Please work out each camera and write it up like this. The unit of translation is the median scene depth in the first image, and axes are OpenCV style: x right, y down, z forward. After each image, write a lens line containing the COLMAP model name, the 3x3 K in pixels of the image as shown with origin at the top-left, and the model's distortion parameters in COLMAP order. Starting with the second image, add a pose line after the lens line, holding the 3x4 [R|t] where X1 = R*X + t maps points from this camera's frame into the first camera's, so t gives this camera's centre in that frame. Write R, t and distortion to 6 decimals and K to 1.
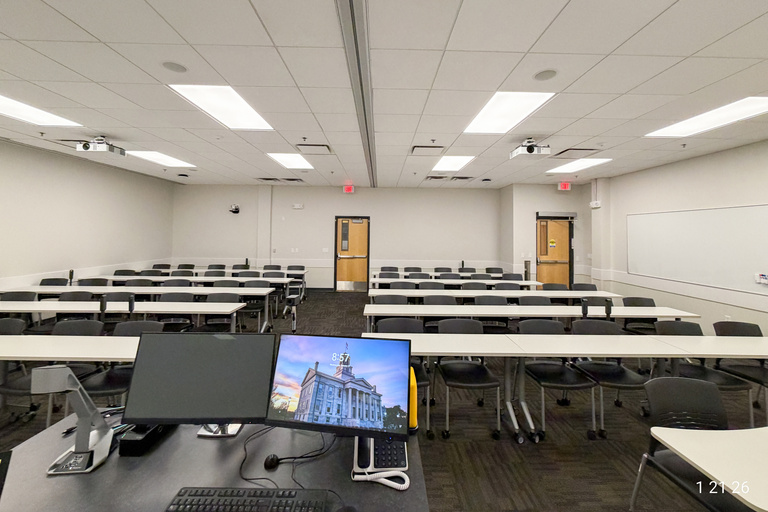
lens RADIAL K [[367.6, 0, 397.6], [0, 367.6, 248.2], [0, 0, 1]] dist [0.006581, 0.000044]
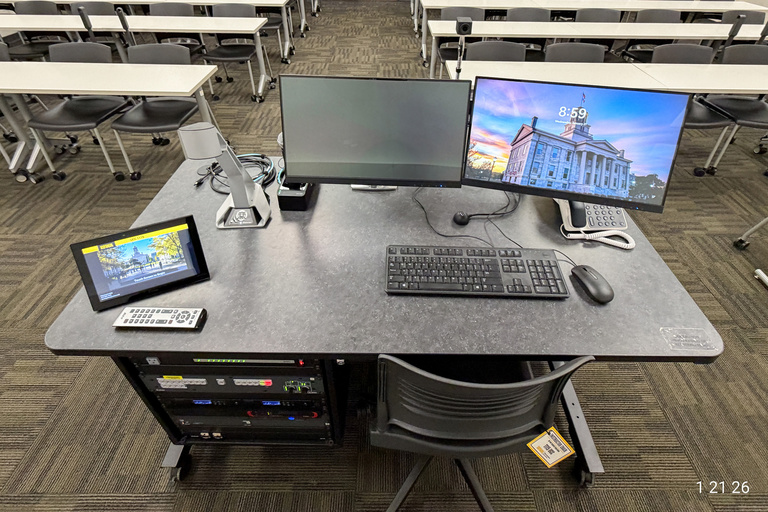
lens RADIAL K [[392.9, 0, 423.0], [0, 392.9, 239.3], [0, 0, 1]] dist [-0.128526, 0.089304]
pose [[0.999597, -0.018635, 0.021398, -0.505631], [0.000729, 0.770747, 0.637141, -0.012789], [-0.028366, -0.636869, 0.770450, 0.223051]]
